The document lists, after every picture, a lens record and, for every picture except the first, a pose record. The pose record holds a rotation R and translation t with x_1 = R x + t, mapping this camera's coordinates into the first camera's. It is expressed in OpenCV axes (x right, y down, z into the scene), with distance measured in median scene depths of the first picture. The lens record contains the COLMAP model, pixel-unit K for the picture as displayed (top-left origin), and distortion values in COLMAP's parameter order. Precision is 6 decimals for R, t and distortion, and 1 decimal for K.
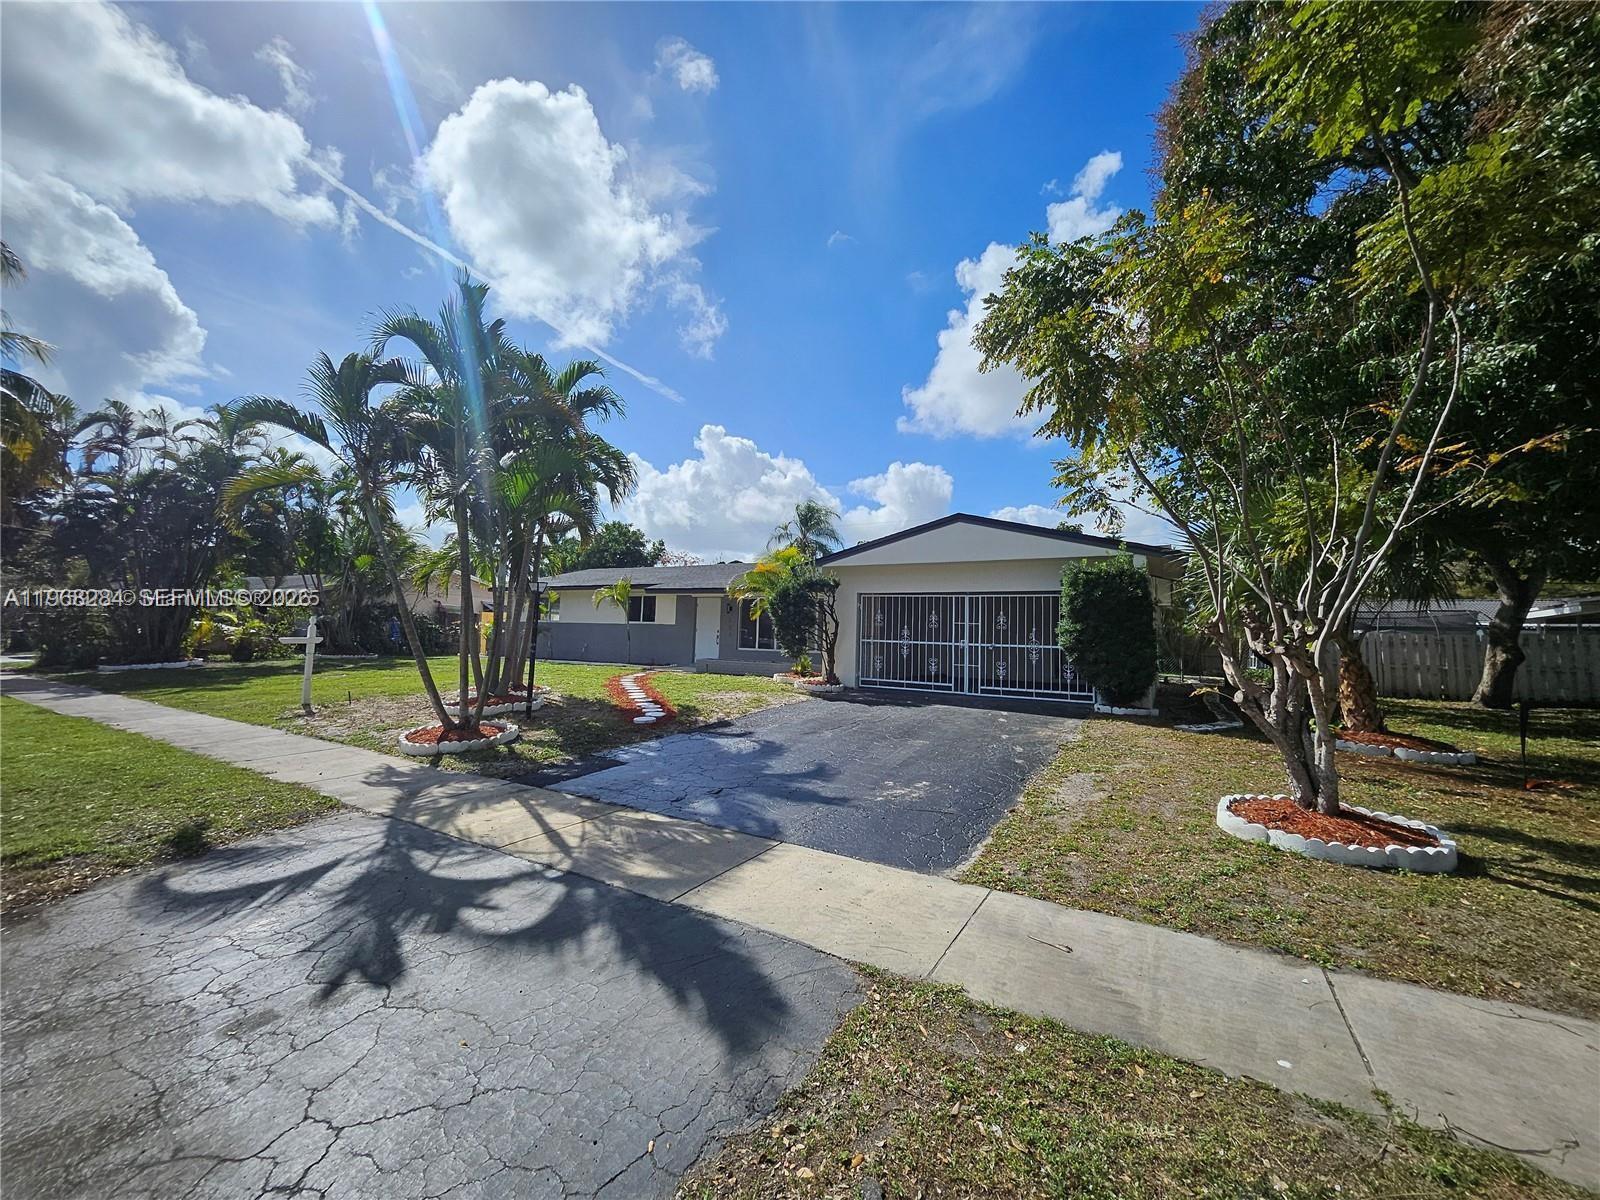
lens RADIAL K [[642.5, 0, 794.4], [0, 642.5, 589.1], [0, 0, 1]] dist [0.001990, 0.000151]
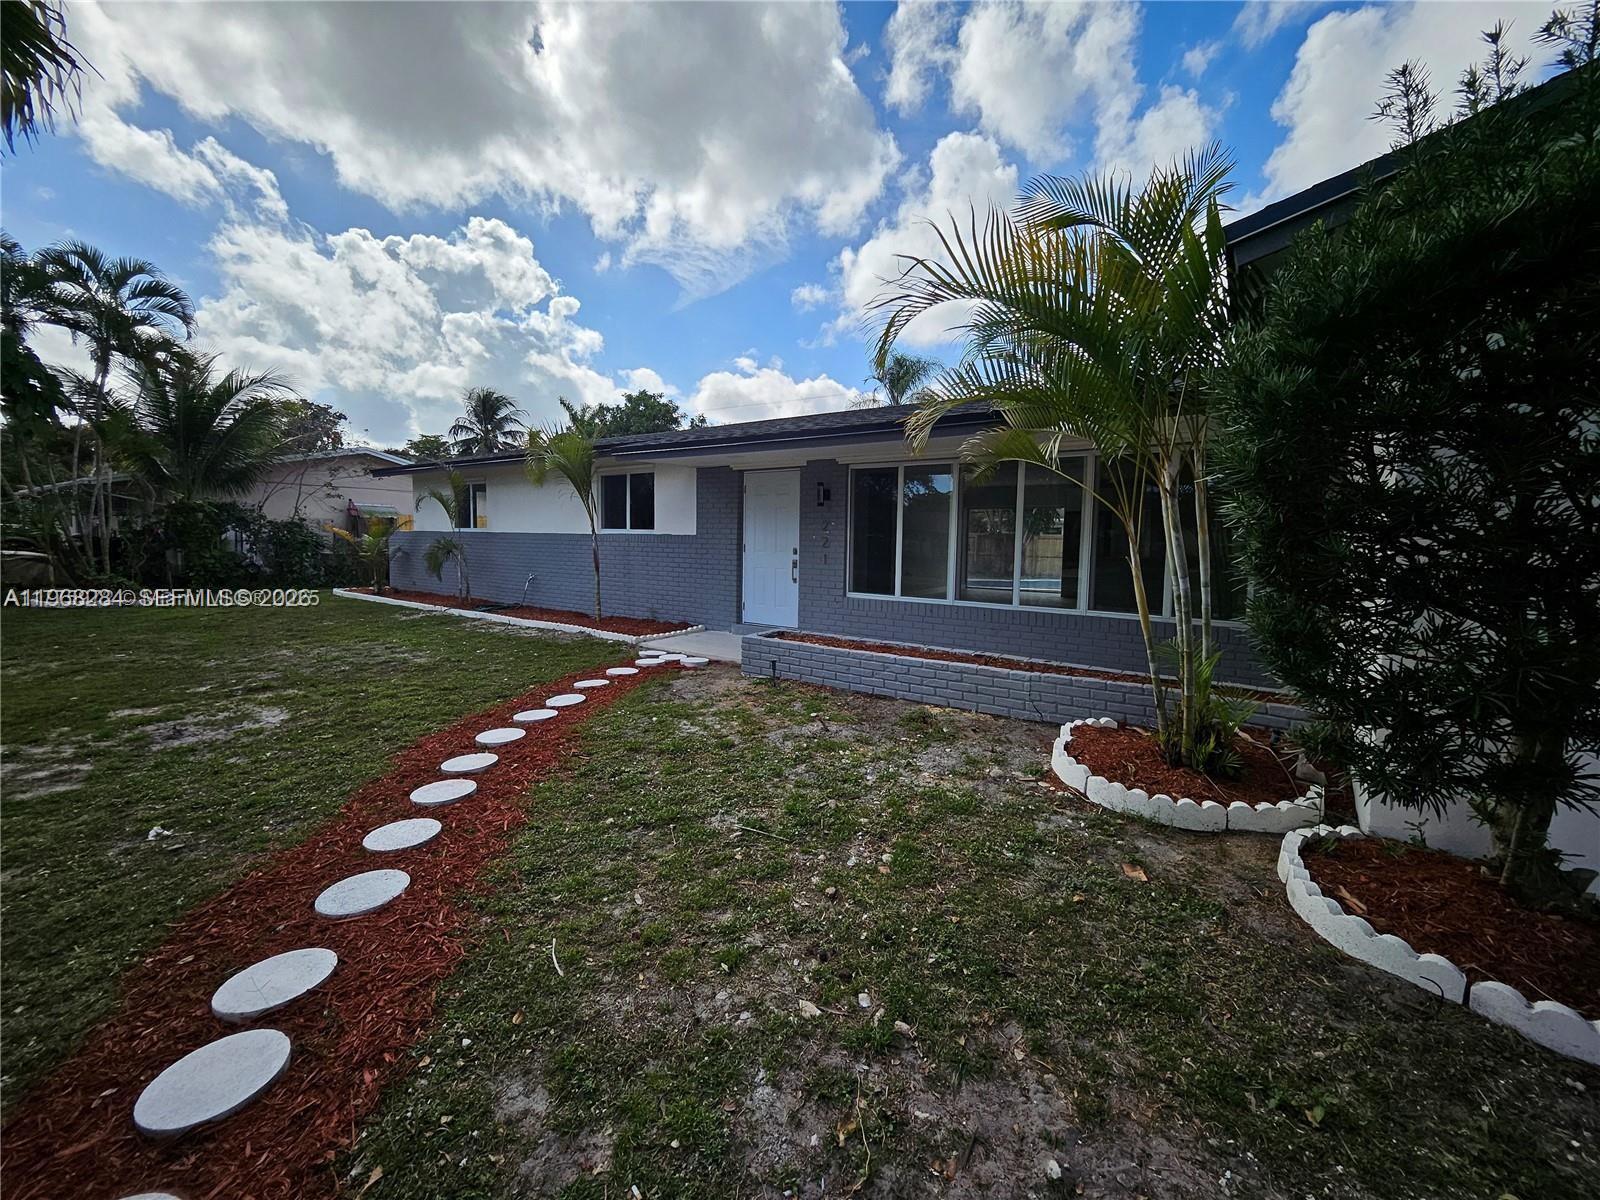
lens RADIAL K [[634.5, 0, 809.1], [0, 634.5, 576.9], [0, 0, 1]] dist [-0.001860, -0.000701]
pose [[0.997994, -0.003624, -0.063203, -0.120003], [0.012278, 0.990484, 0.137077, 0.037056], [0.062105, -0.137578, 0.988542, 0.846868]]
